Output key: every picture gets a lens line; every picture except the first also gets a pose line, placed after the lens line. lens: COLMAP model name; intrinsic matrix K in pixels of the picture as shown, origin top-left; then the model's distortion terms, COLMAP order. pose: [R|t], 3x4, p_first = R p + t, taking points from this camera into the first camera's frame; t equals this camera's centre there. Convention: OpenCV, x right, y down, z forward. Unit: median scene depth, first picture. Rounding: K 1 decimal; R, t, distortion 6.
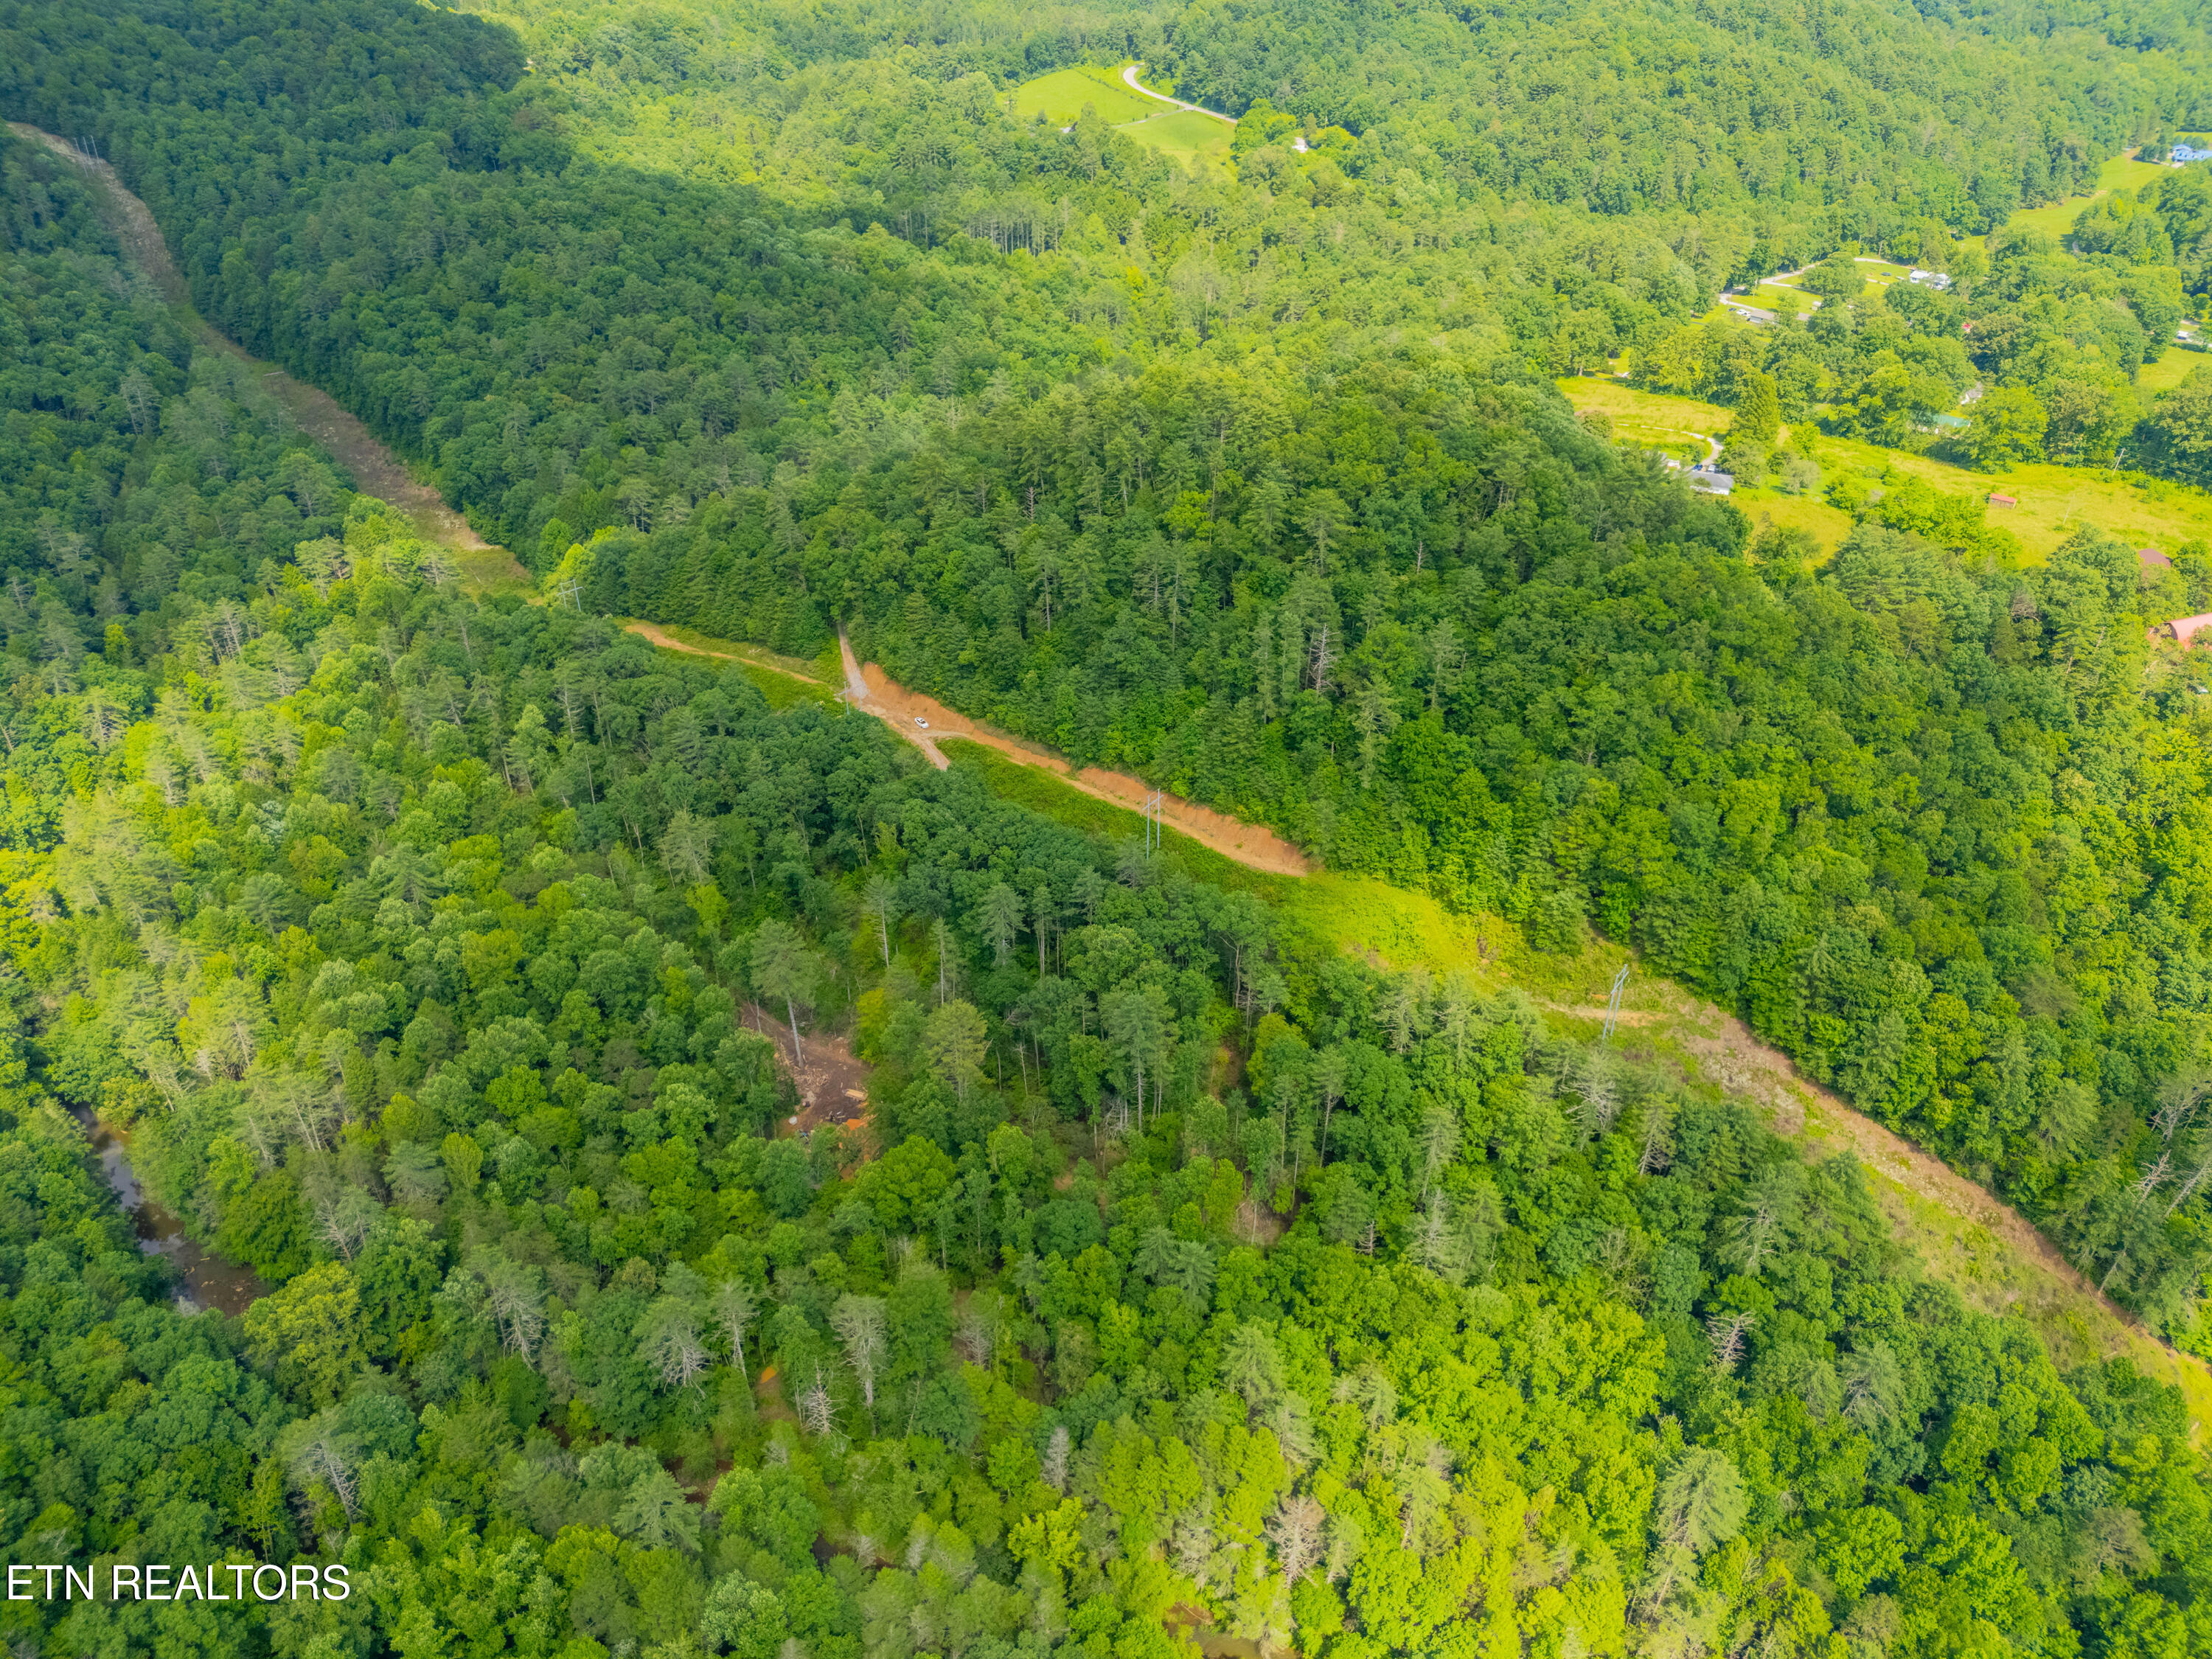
lens RADIAL K [[1634.8, 0, 1099.7], [0, 1634.8, 831.3], [0, 0, 1]] dist [0.041920, -0.040246]
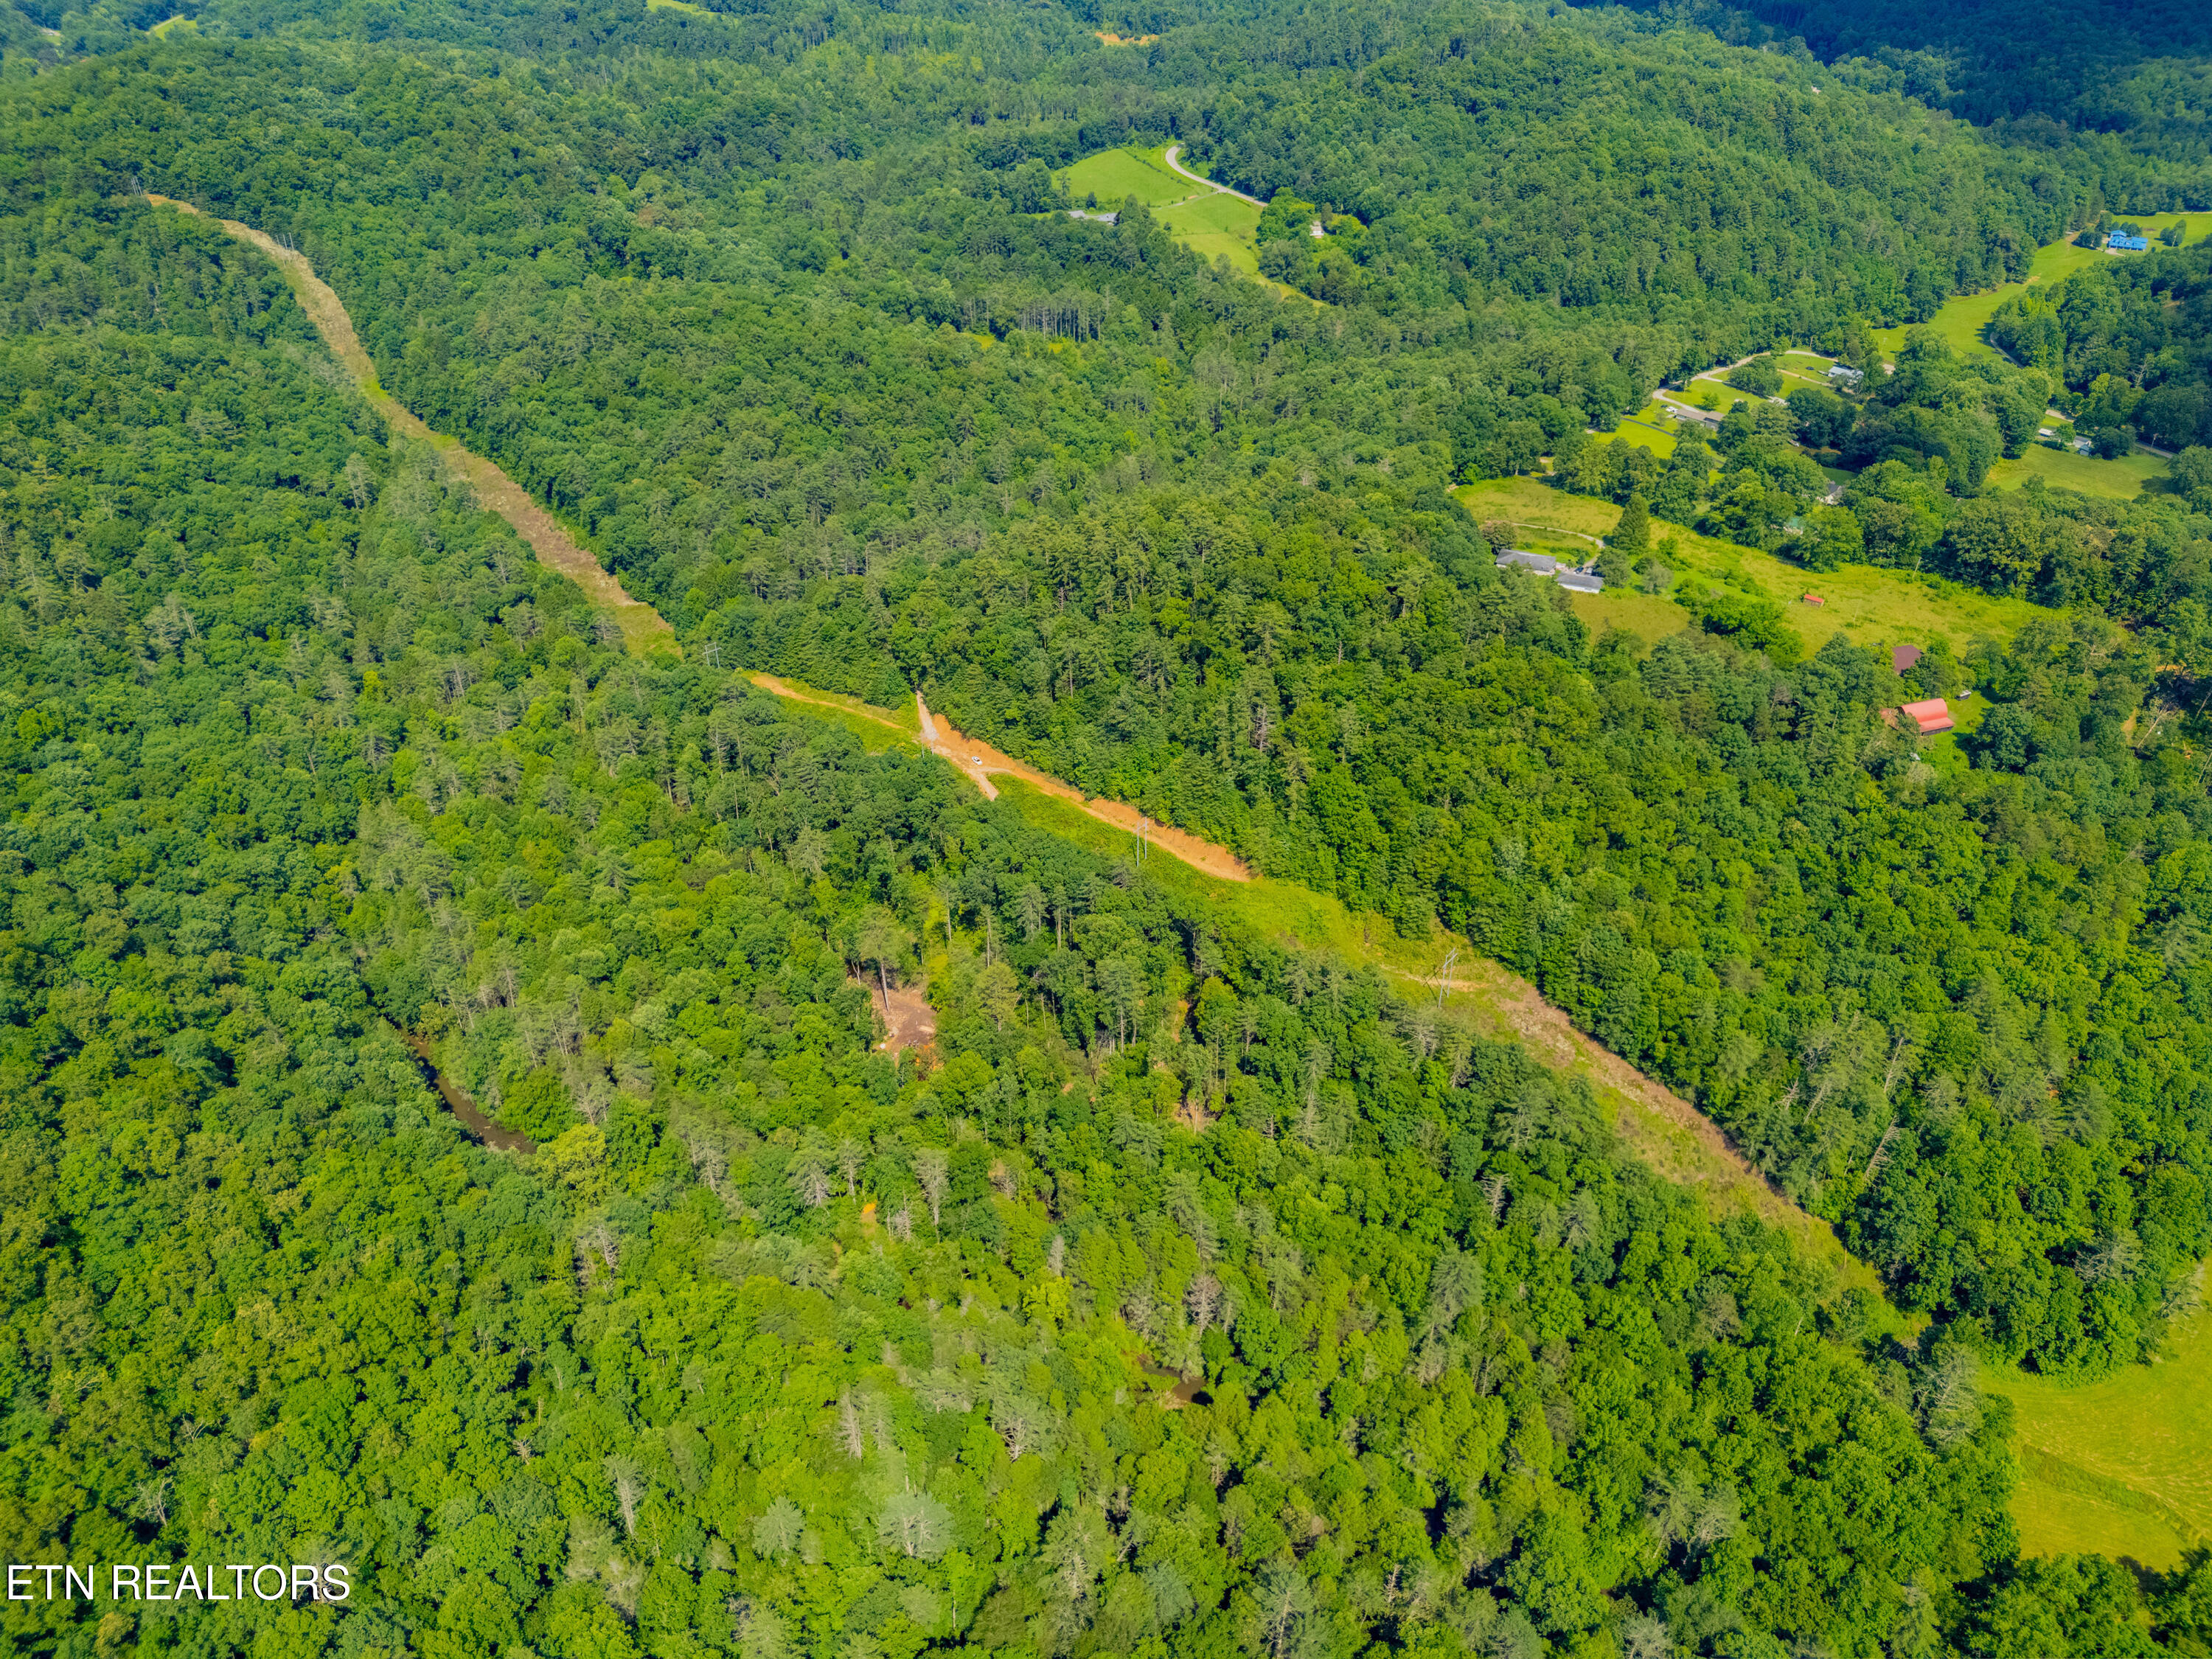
lens RADIAL K [[1634.8, 0, 1097.9], [0, 1634.8, 829.2], [0, 0, 1]] dist [0.041920, -0.040246]
pose [[0.999320, 0.019420, -0.031336, 0.037531], [-0.019230, 0.999795, 0.006358, -0.022720], [0.031453, -0.005751, 0.999489, -0.378652]]
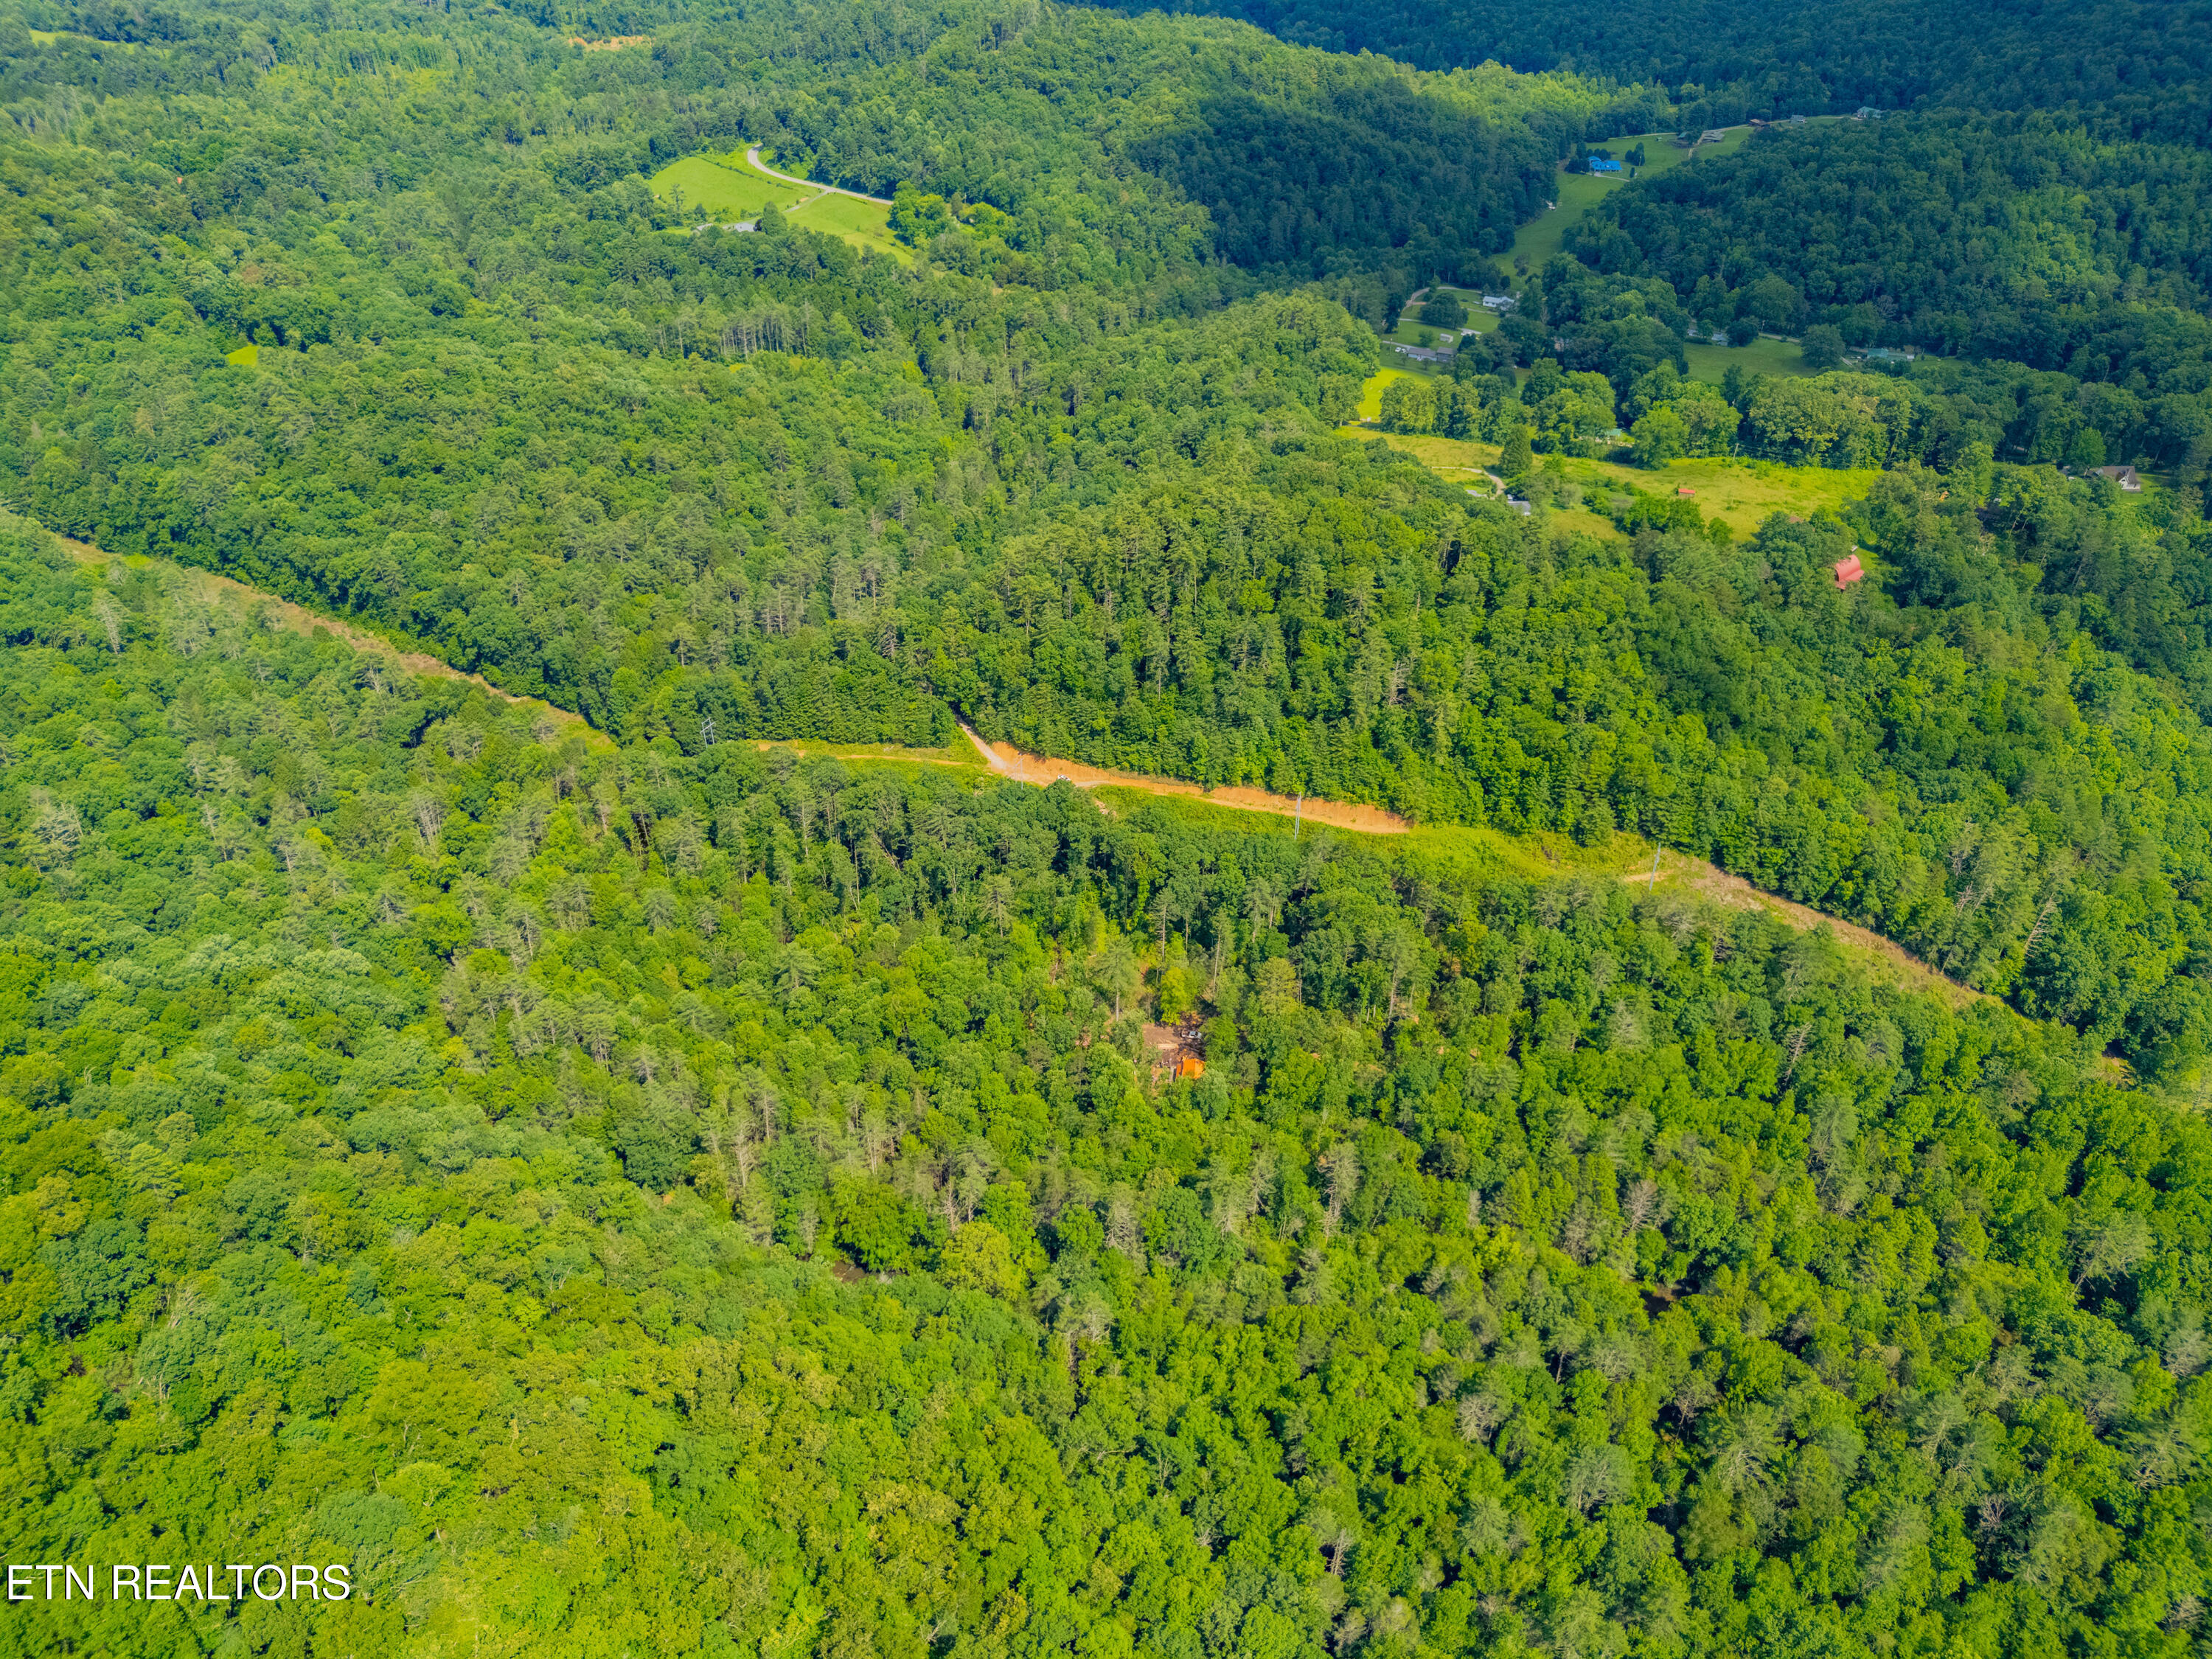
lens RADIAL K [[1634.8, 0, 1103.2], [0, 1634.8, 833.2], [0, 0, 1]] dist [0.041920, -0.040246]
pose [[0.935789, -0.197829, 0.291828, -0.526430], [0.193690, 0.980106, 0.043316, -0.082708], [-0.294591, 0.015990, 0.955490, -0.298841]]
